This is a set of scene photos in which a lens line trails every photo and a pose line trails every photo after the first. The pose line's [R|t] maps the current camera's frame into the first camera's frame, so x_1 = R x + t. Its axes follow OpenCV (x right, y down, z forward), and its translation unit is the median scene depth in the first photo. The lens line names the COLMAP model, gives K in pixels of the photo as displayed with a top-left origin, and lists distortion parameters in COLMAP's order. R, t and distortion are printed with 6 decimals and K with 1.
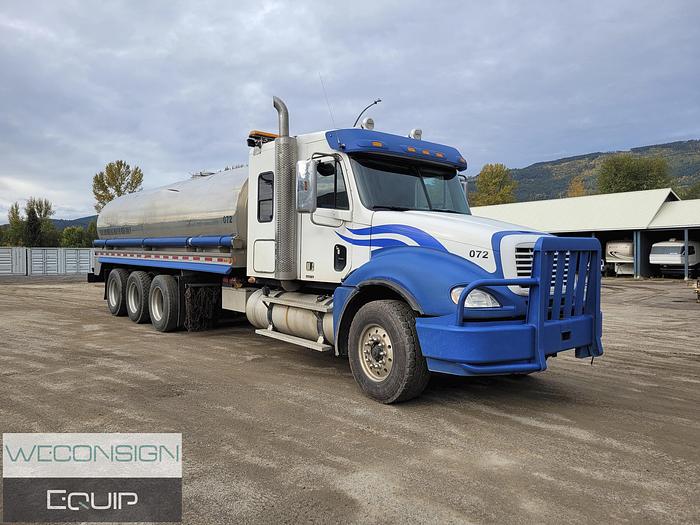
lens RADIAL K [[543.6, 0, 347.9], [0, 543.6, 265.4], [0, 0, 1]] dist [0.049777, 0.000430]
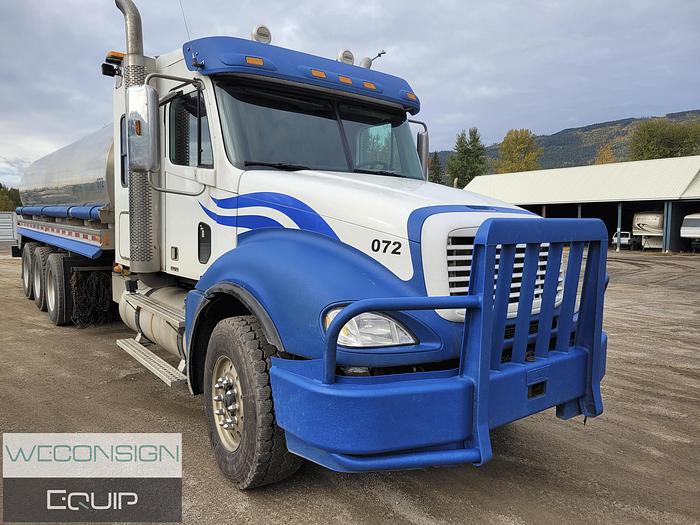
lens RADIAL K [[542.3, 0, 352.8], [0, 542.3, 271.4], [0, 0, 1]] dist [0.061100, -0.036327]
pose [[0.999387, 0.013644, -0.032241, 0.160723], [-0.011360, 0.997482, 0.069998, -0.024302], [0.033115, -0.069588, 0.997026, 0.311721]]
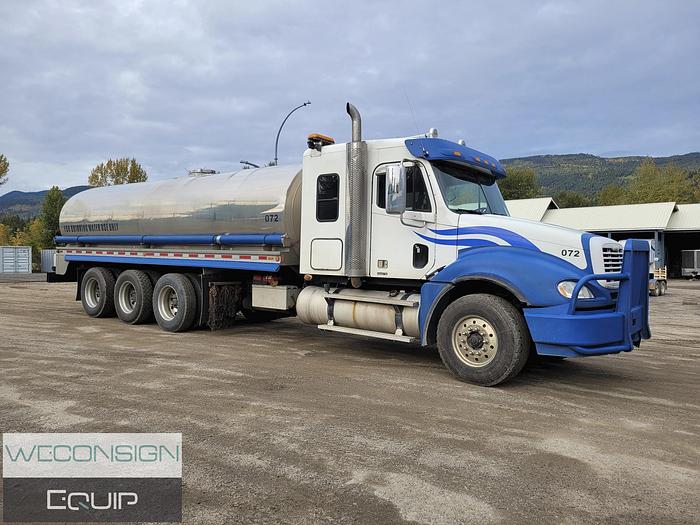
lens RADIAL K [[541.8, 0, 350.0], [0, 541.8, 262.5], [0, 0, 1]] dist [0.035208, -0.001320]
pose [[0.976578, 0.002264, 0.215151, -0.336423], [-0.001012, 0.999982, -0.005931, 0.004836], [-0.215161, 0.005574, 0.976563, -0.023786]]
